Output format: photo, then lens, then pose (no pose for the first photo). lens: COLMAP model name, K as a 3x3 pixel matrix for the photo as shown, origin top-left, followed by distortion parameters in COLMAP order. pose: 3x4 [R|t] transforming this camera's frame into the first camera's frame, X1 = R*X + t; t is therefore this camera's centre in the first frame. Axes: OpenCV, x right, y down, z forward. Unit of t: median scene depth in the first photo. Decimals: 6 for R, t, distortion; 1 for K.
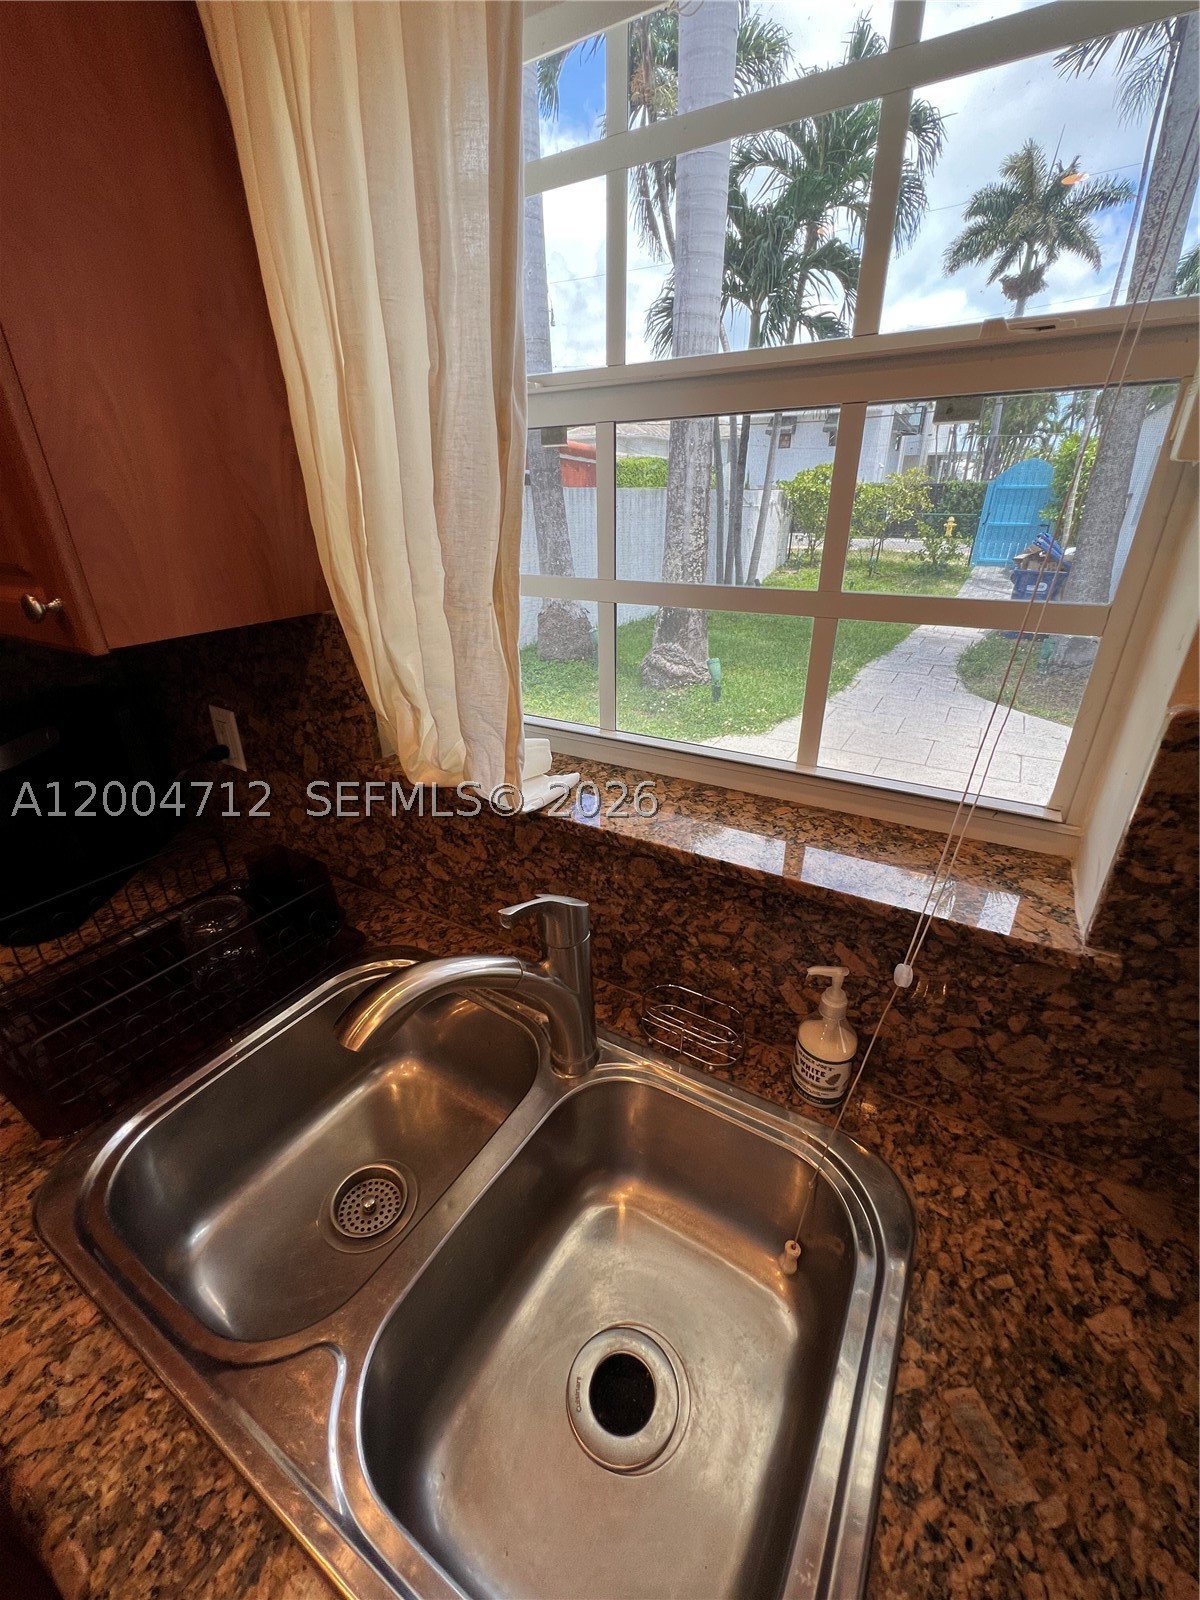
lens RADIAL K [[643.6, 0, 600.0], [0, 643.6, 800.0], [0, 0, 1]] dist [-0.000066, 0.000721]
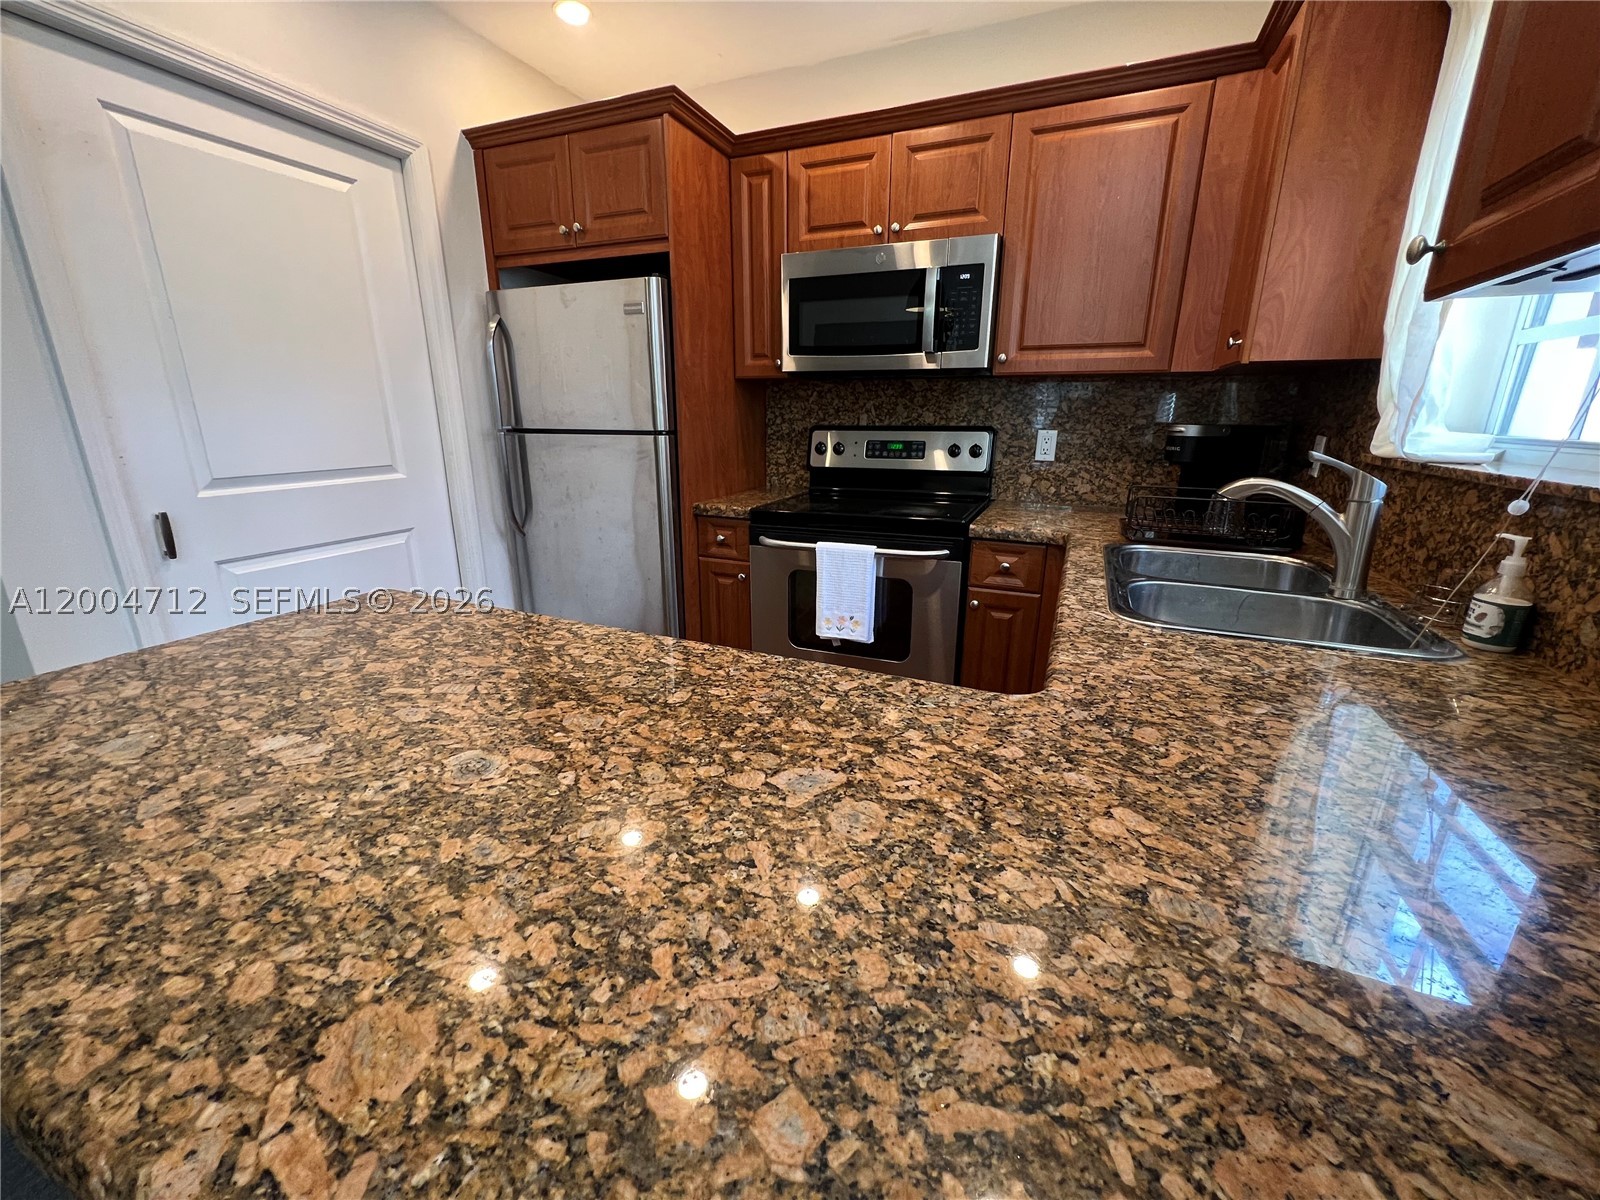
lens RADIAL K [[643.6, 0, 800.0], [0, 643.6, 600.0], [0, 0, 1]] dist [-0.000066, 0.000721]
pose [[0.132197, 0.286820, -0.948819, 1.573108], [-0.421865, 0.882480, 0.207988, 0.775799], [0.896969, 0.372778, 0.237660, -0.724694]]
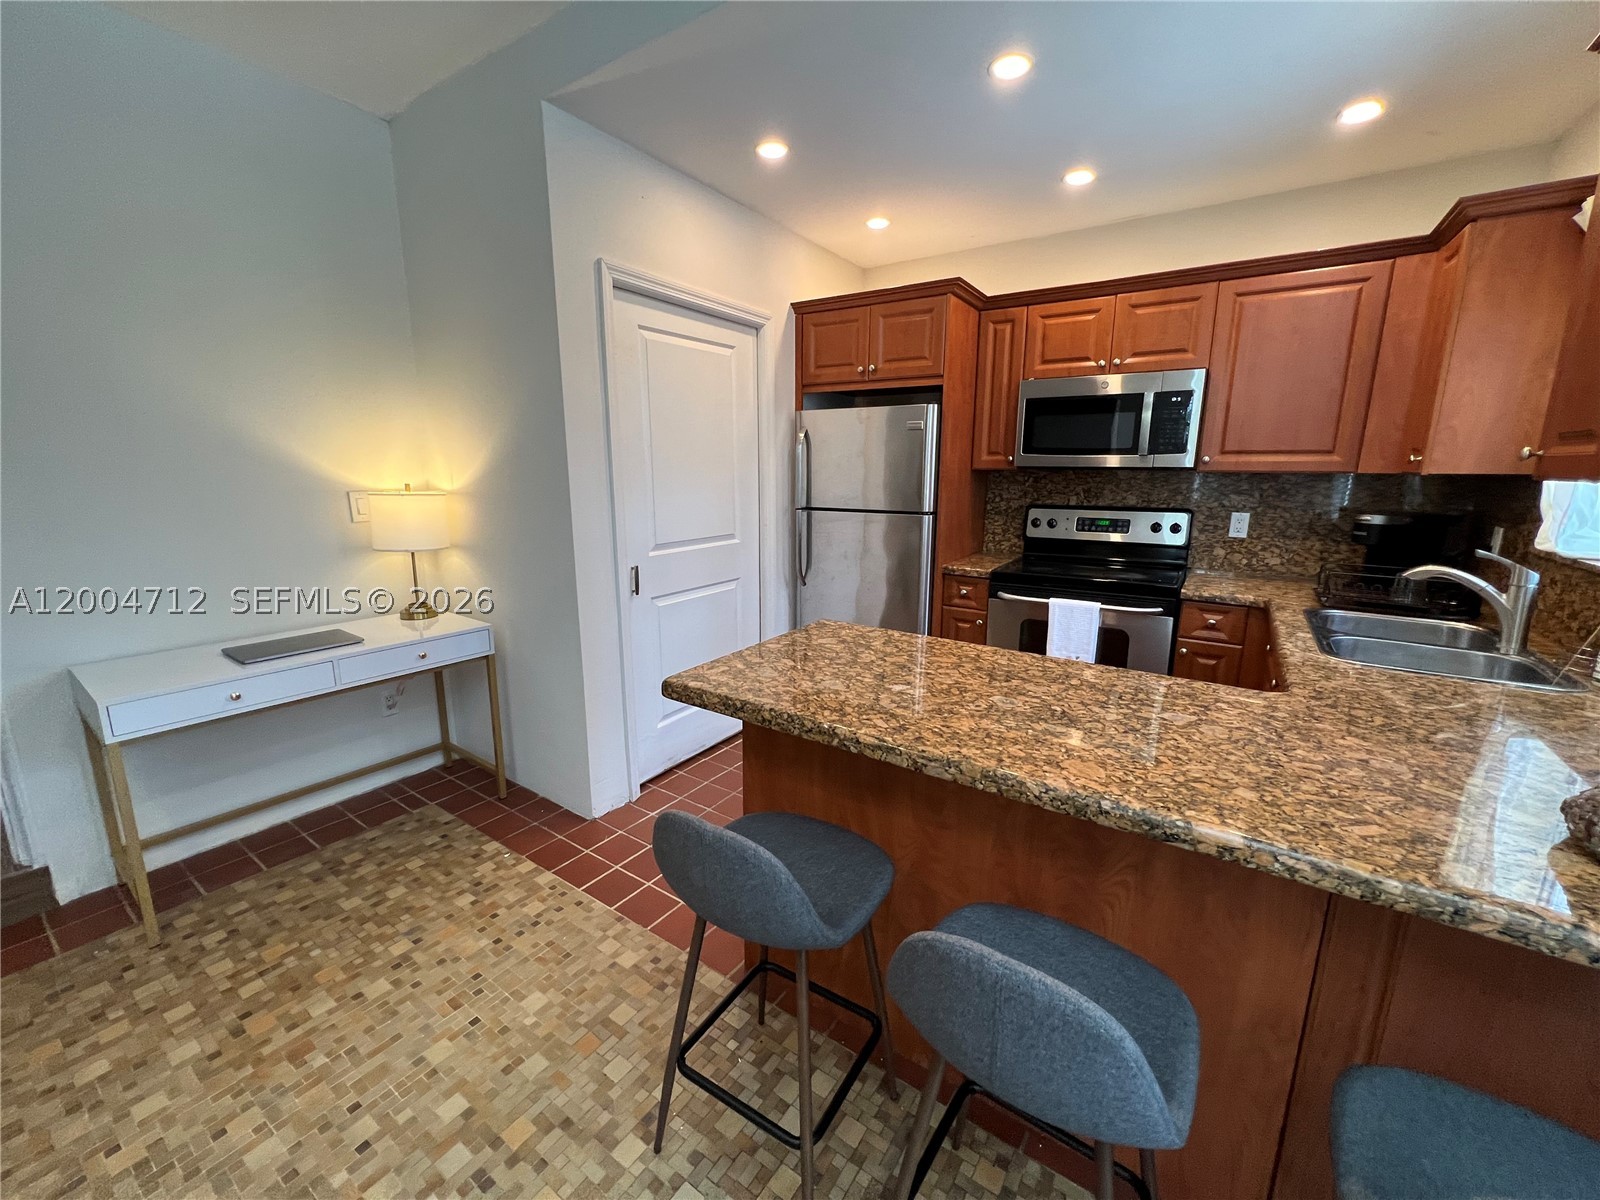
lens RADIAL K [[643.6, 0, 800.0], [0, 643.6, 600.0], [0, 0, 1]] dist [-0.000066, 0.000721]
pose [[-0.050841, 0.216360, -0.974989, 2.664280], [-0.421571, 0.880363, 0.217344, 0.943417], [0.905369, 0.422077, 0.046453, -1.686516]]
